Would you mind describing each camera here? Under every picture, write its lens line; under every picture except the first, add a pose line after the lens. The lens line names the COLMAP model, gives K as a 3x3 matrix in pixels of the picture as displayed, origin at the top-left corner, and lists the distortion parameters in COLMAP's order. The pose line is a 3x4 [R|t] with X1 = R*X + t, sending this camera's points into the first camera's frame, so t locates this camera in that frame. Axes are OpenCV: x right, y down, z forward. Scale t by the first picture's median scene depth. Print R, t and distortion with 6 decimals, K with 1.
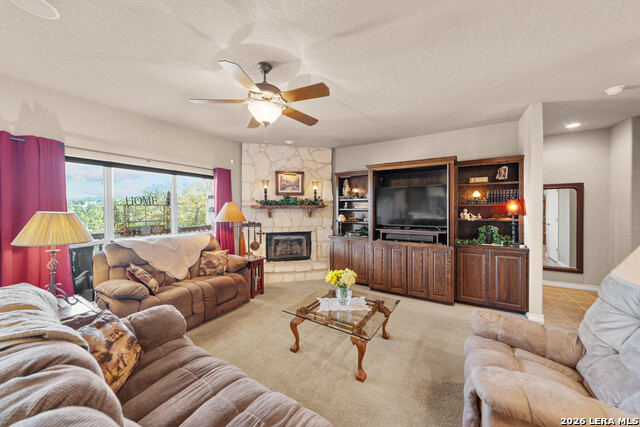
lens RADIAL K [[226.6, 0, 320.3], [0, 226.6, 212.9], [0, 0, 1]] dist [0.010141, 0.000467]
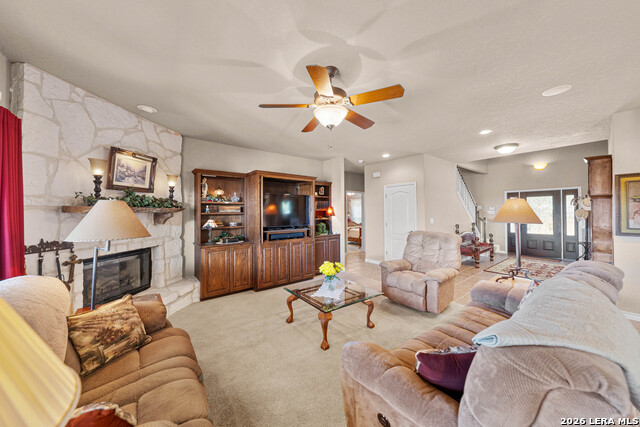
lens RADIAL K [[226.6, 0, 310.3], [0, 226.6, 209.2], [0, 0, 1]] dist [0.010141, 0.000467]
pose [[0.372507, 0.013255, 0.927935, -0.540851], [0.023176, 0.999453, -0.023580, -0.002271], [-0.927740, 0.030290, 0.371996, 0.326076]]
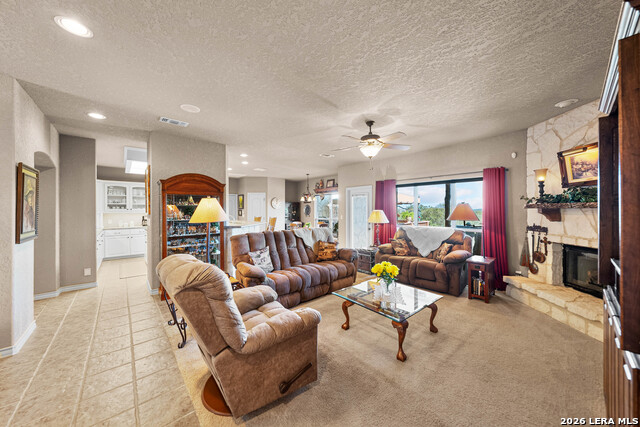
lens RADIAL K [[226.6, 0, 325.4], [0, 226.6, 211.5], [0, 0, 1]] dist [0.010141, 0.000467]
pose [[-0.267534, 0.008855, -0.963508, 0.646156], [-0.014112, 0.999815, 0.013107, -0.007282], [0.963445, 0.017104, -0.267359, 0.511426]]
